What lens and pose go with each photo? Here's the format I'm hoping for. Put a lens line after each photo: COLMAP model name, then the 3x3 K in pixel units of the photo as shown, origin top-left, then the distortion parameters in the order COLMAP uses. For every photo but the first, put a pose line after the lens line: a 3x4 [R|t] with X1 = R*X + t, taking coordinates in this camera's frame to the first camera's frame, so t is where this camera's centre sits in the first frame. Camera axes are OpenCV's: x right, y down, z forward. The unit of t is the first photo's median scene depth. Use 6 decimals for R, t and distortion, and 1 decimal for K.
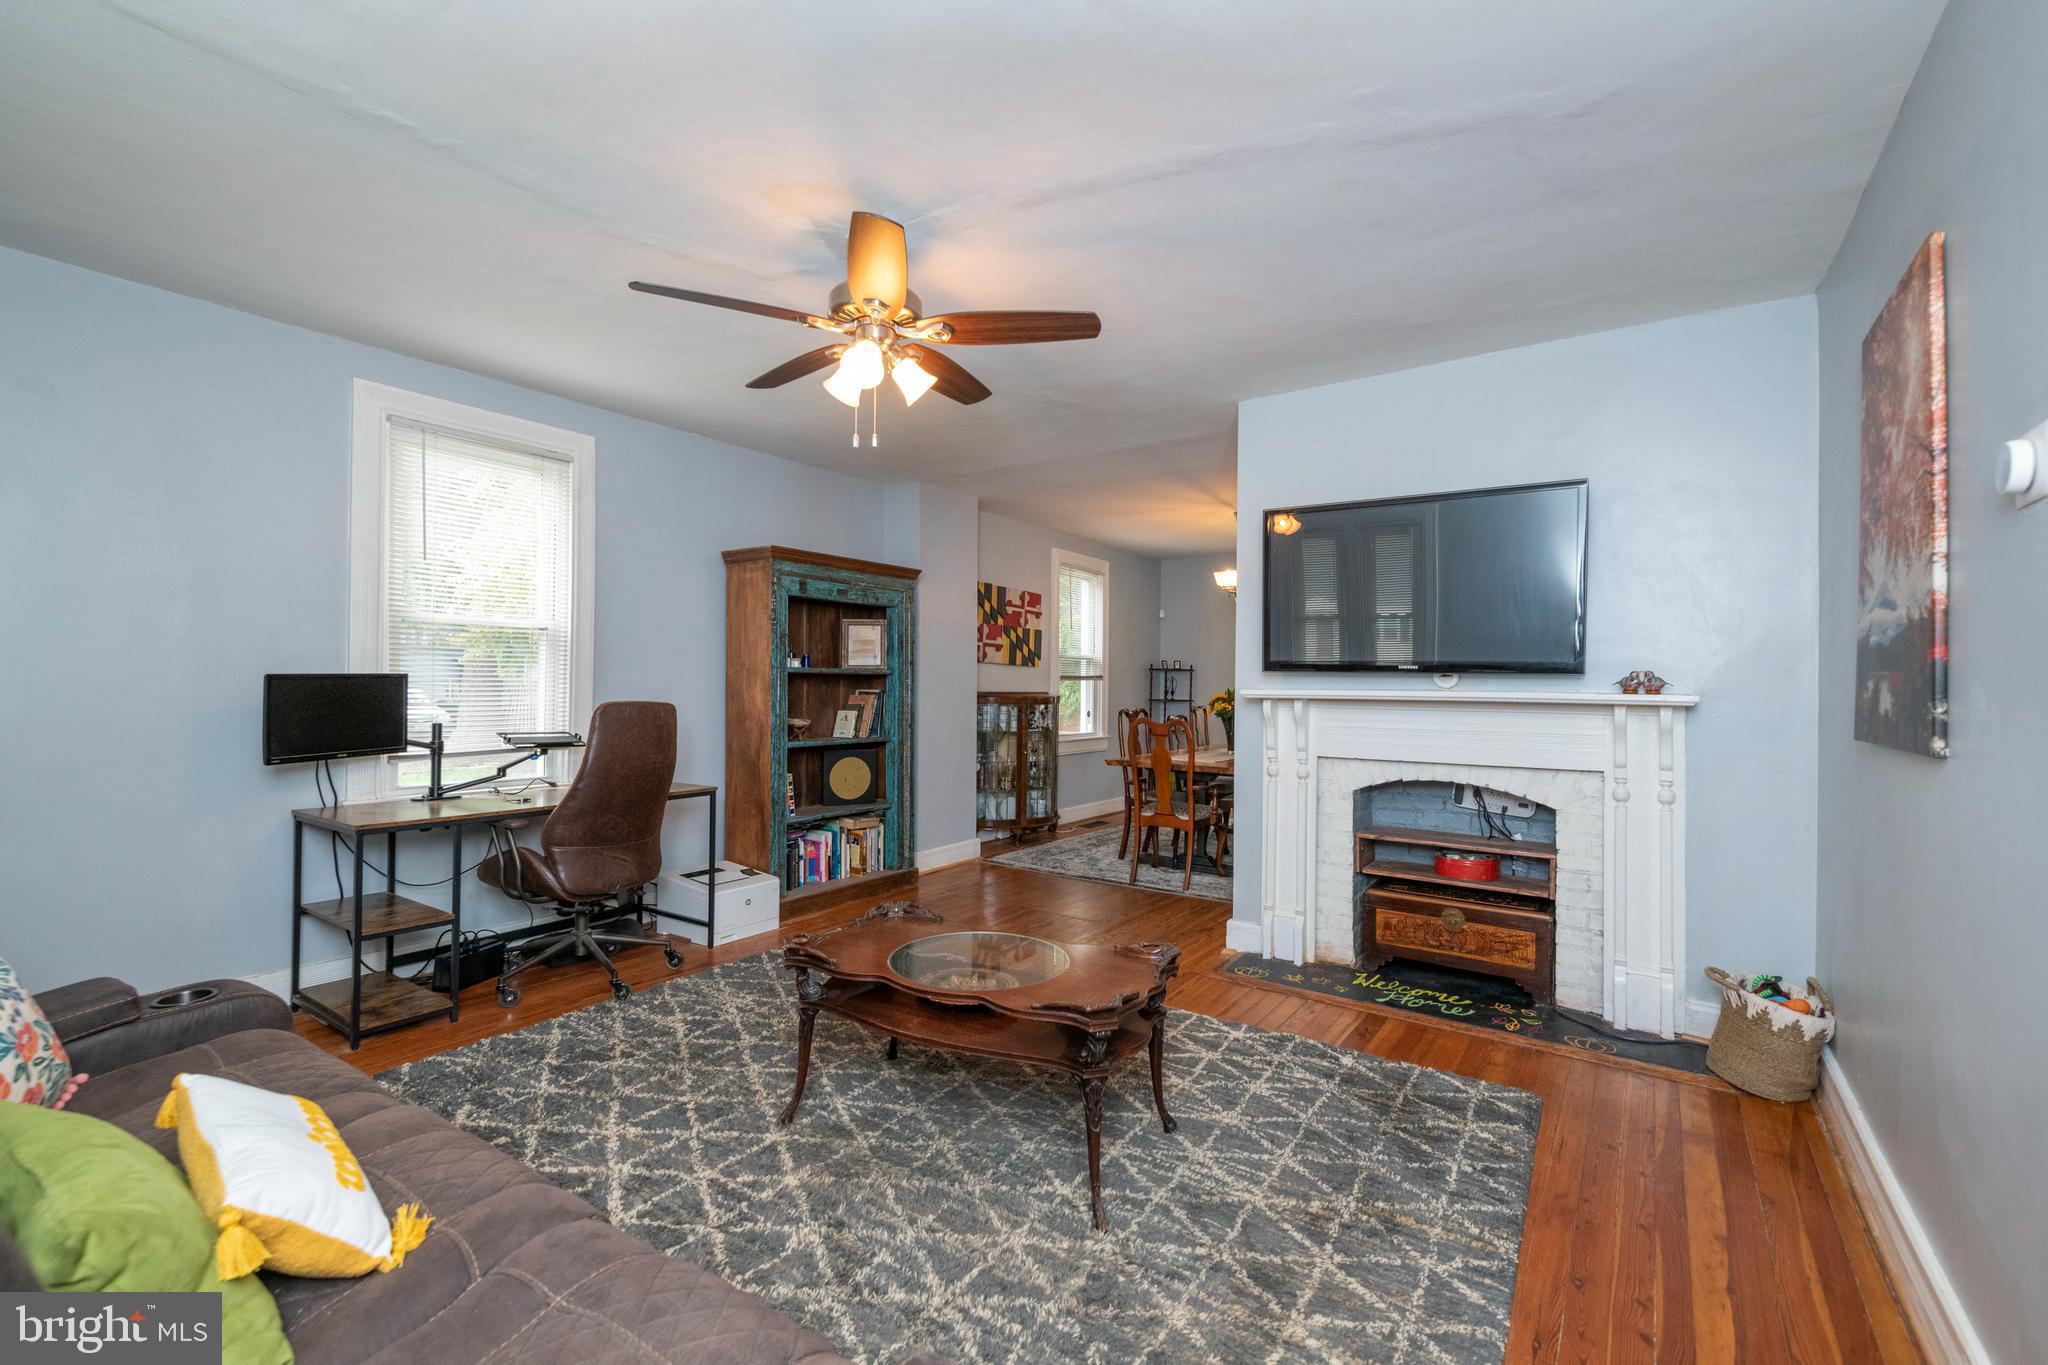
lens RADIAL K [[860.3, 0, 1021.3], [0, 860.3, 668.5], [0, 0, 1]] dist [0.001924, -0.003661]
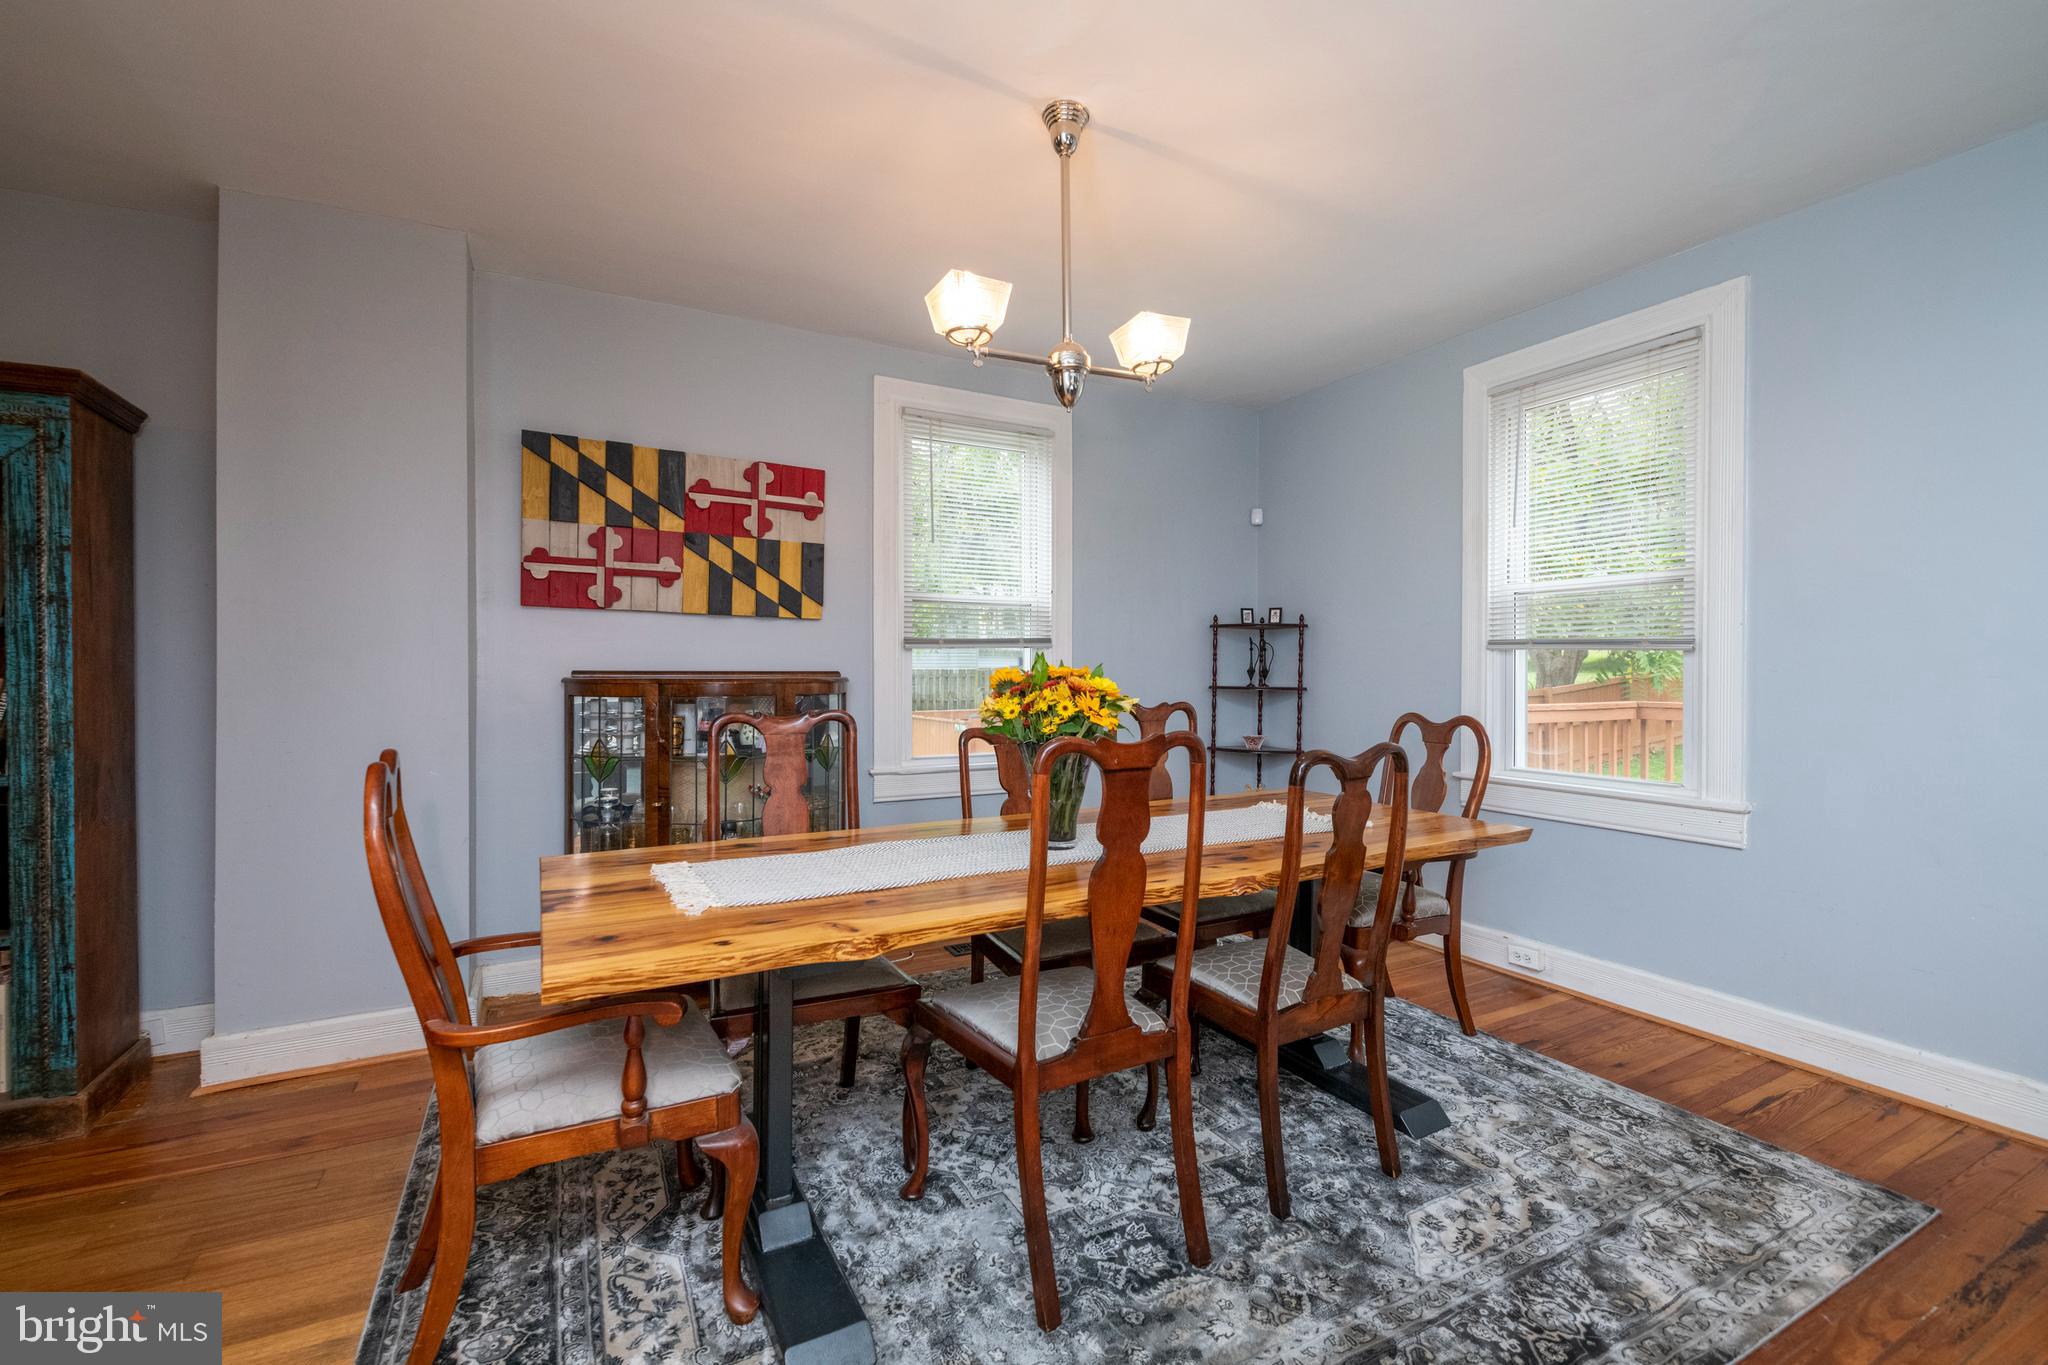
lens RADIAL K [[879.7, 0, 1049.3], [0, 879.7, 669.5], [0, 0, 1]] dist [0.005171, -0.000143]
pose [[0.903108, -0.009370, -0.429312, 0.376058], [0.017148, 0.999751, 0.014252, 0.022865], [0.429072, -0.020233, 0.903044, 0.649278]]
